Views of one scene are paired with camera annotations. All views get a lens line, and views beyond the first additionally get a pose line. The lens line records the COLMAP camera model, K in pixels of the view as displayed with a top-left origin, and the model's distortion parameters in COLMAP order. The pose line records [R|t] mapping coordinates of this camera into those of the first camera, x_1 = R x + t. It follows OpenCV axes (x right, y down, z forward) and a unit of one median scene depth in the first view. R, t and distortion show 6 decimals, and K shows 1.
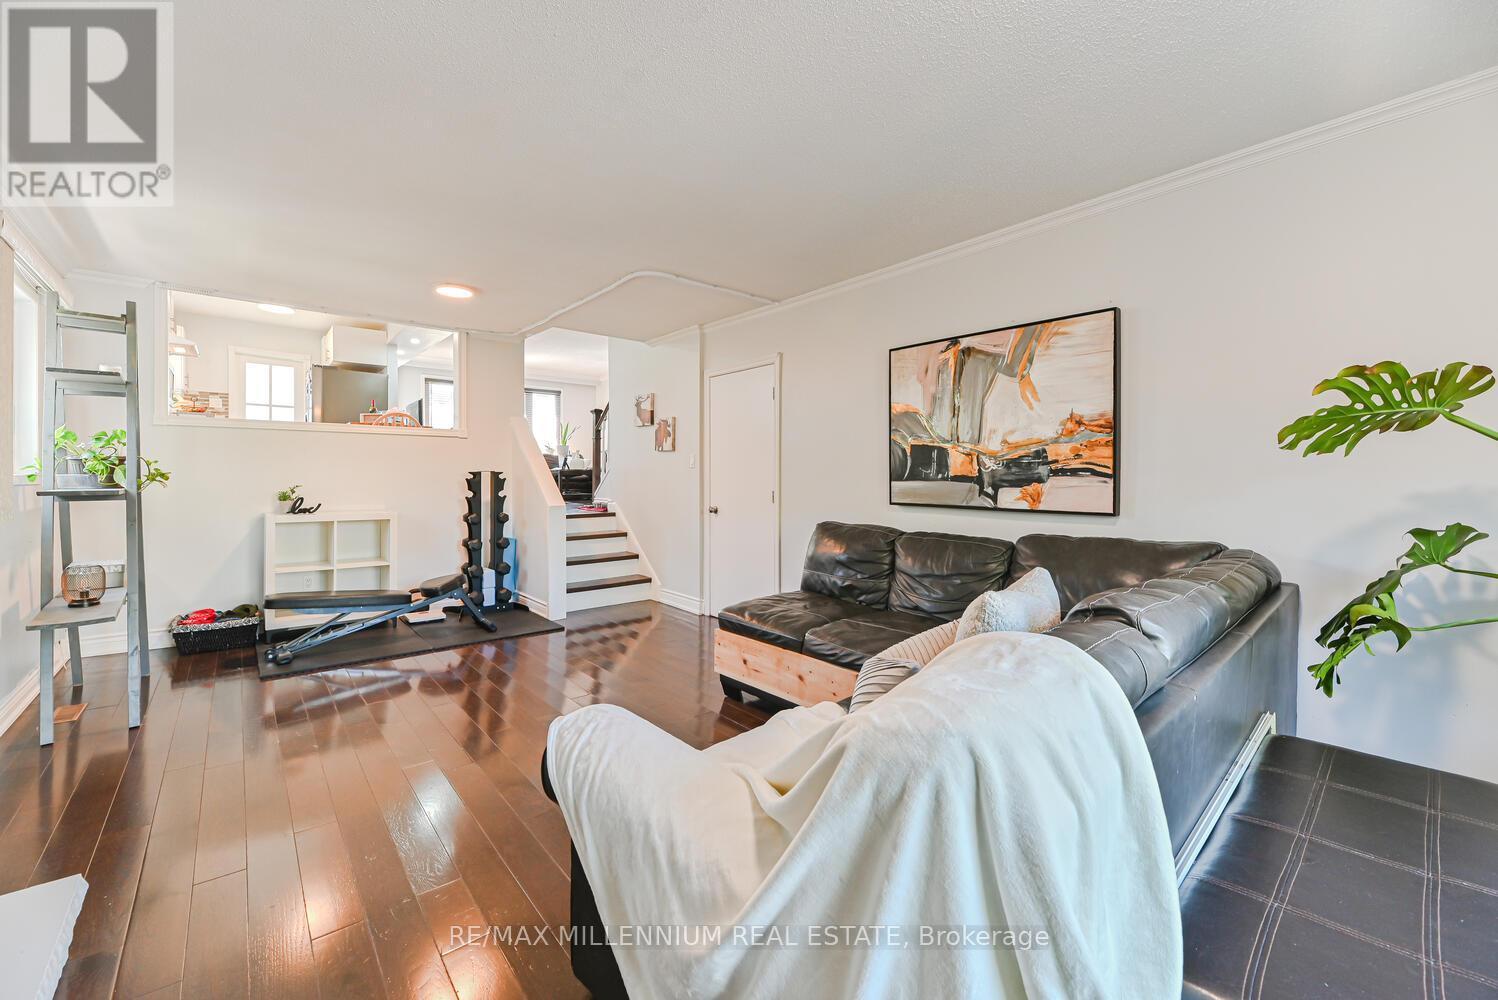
lens RADIAL K [[593.3, 0, 744.9], [0, 593.3, 482.7], [0, 0, 1]] dist [0.000967, -0.000312]
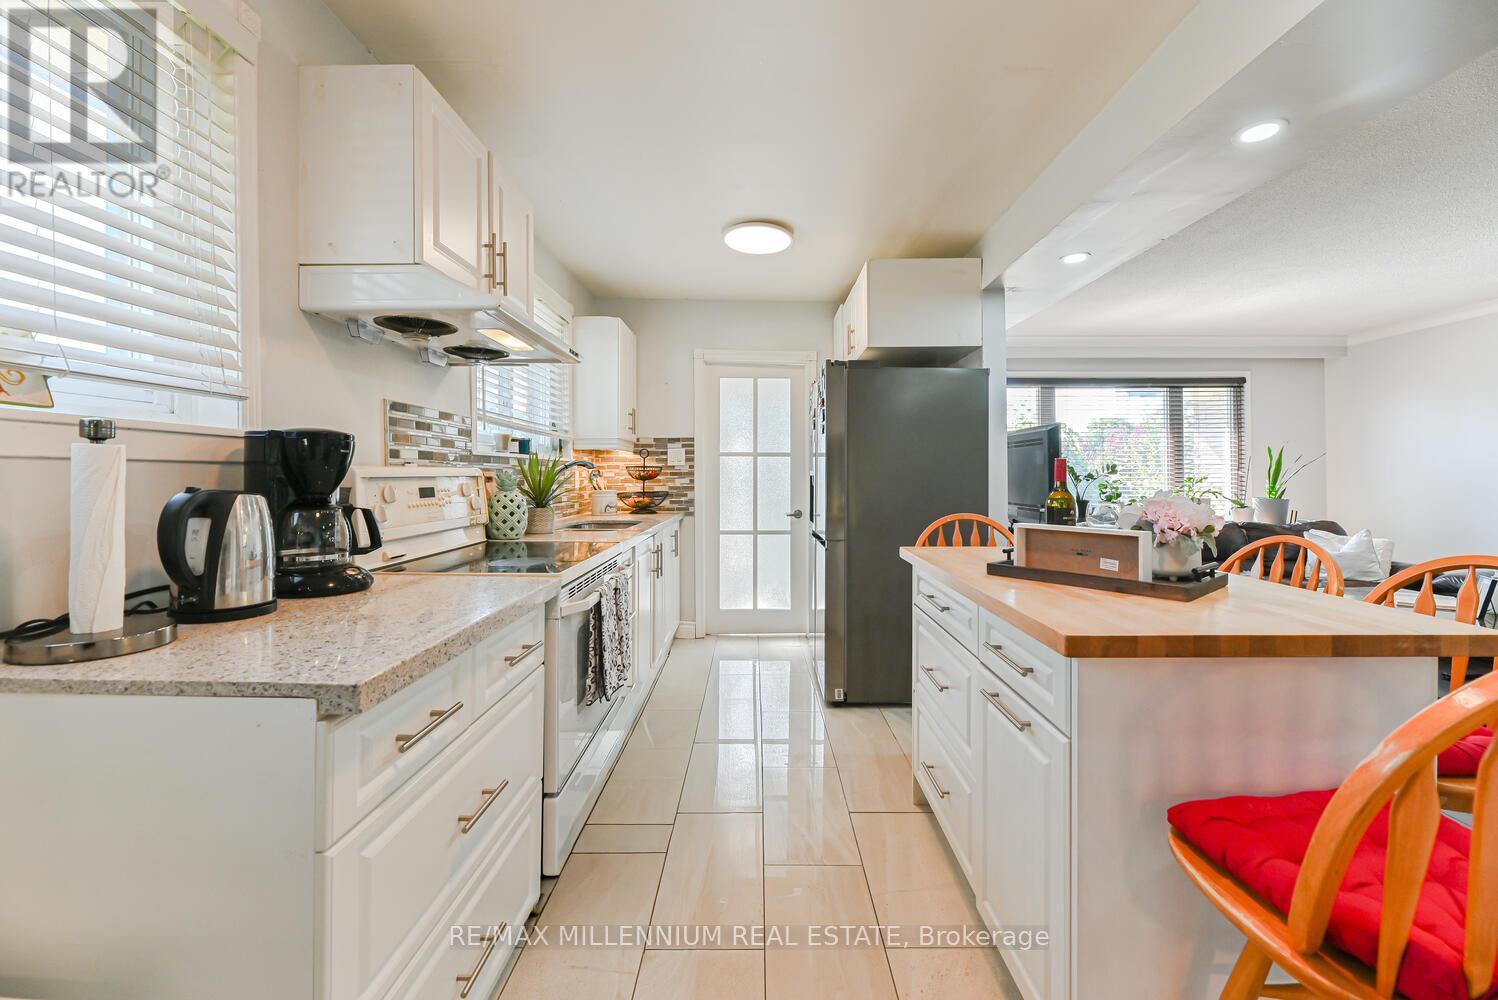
lens RADIAL K [[624.6, 0, 755.9], [0, 624.6, 484.6], [0, 0, 1]] dist [-0.000267, -0.000621]
pose [[0.754773, 0.004906, -0.655968, -1.137260], [-0.008862, 0.999957, -0.002719, -0.267472], [0.655927, 0.007865, 0.754784, 1.524396]]
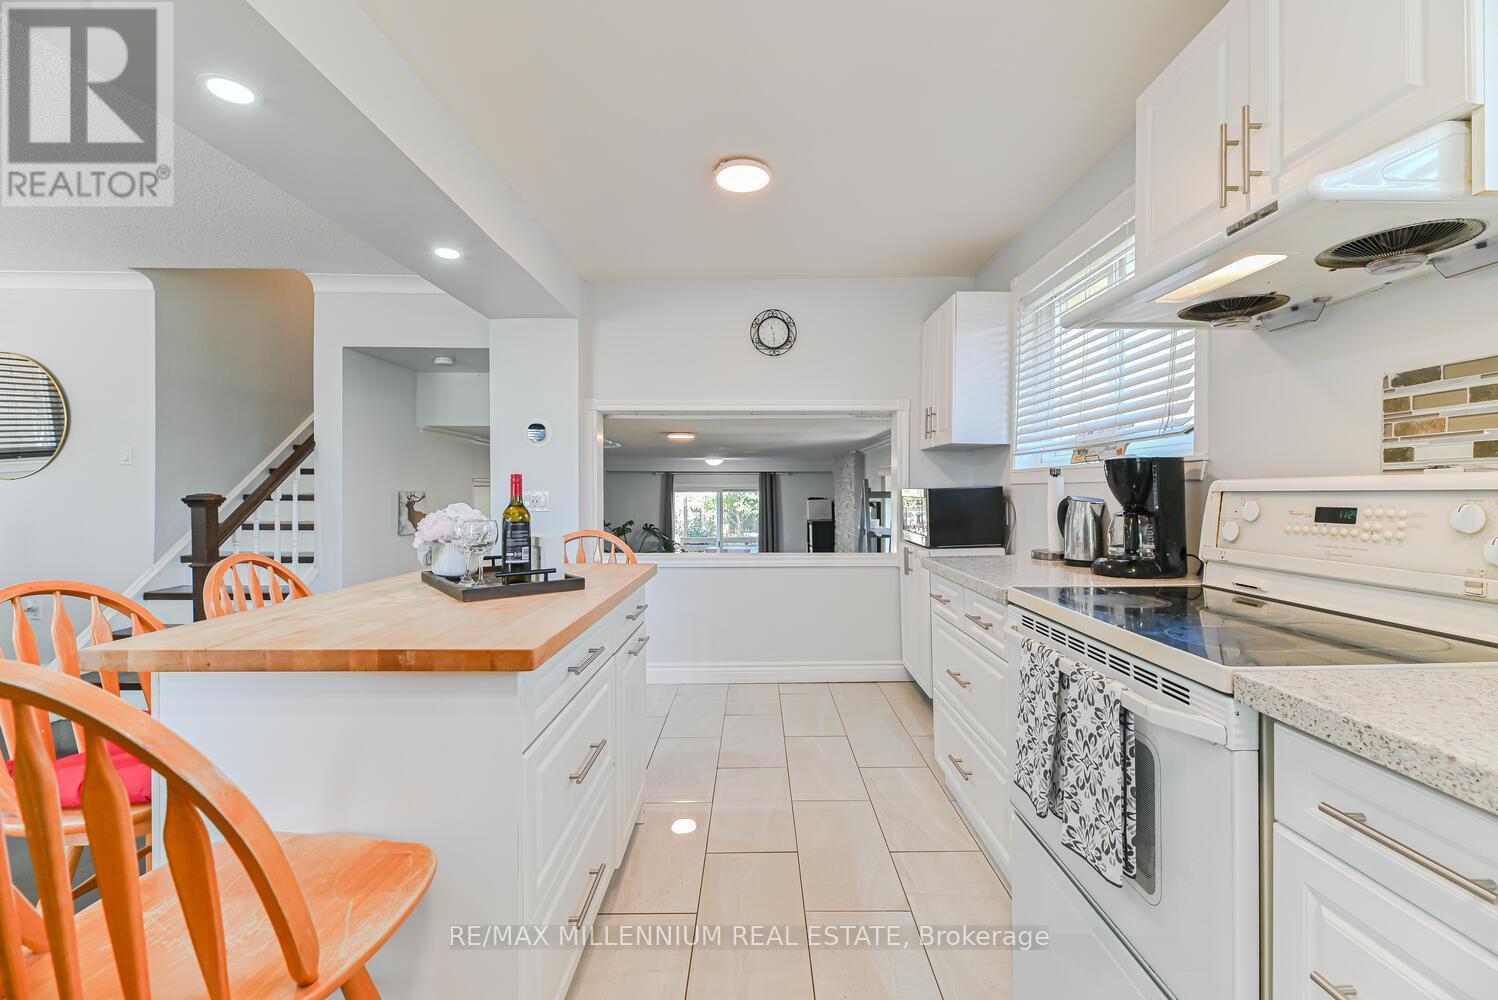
lens RADIAL K [[604.0, 0, 751.7], [0, 604.0, 501.2], [0, 0, 1]] dist [0.001664, -0.002479]
pose [[-0.762982, -0.013616, 0.646276, -1.758269], [0.009337, 0.999442, 0.032080, -0.283433], [-0.646352, 0.030511, -0.762429, 2.324659]]
